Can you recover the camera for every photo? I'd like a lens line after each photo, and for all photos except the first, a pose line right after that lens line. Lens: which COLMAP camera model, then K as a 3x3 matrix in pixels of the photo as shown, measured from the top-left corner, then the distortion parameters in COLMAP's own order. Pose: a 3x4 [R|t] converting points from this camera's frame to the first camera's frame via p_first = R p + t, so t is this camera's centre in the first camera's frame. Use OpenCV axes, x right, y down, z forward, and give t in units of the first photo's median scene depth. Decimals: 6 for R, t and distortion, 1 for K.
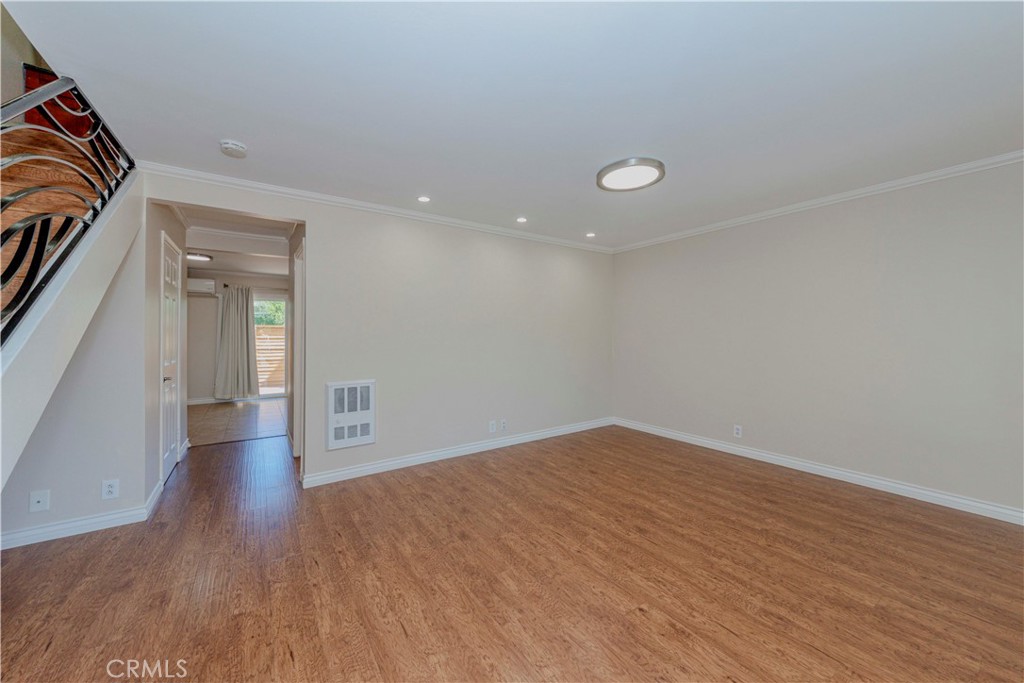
lens RADIAL K [[396.9, 0, 510.5], [0, 396.9, 334.7], [0, 0, 1]] dist [-0.007521, -0.001265]
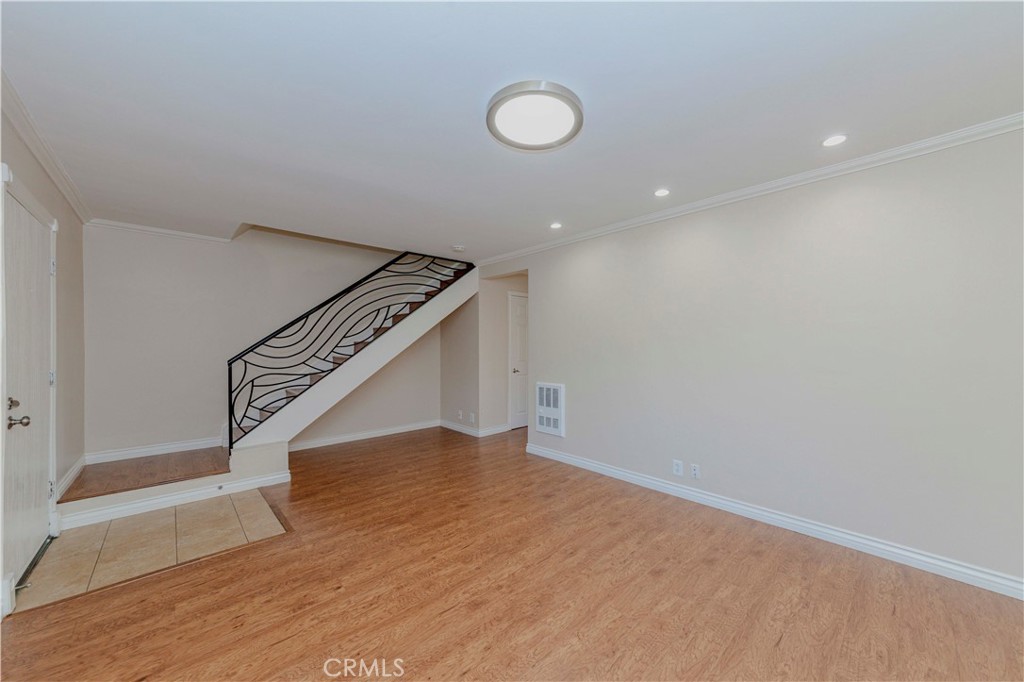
lens RADIAL K [[364.6, 0, 511.5], [0, 364.6, 341.8], [0, 0, 1]] dist [-0.006506, -0.001043]
pose [[0.133181, -0.007449, -0.991064, 0.914221], [-0.007170, 0.999938, -0.008479, -0.009542], [0.991066, 0.008236, 0.133119, 0.852258]]
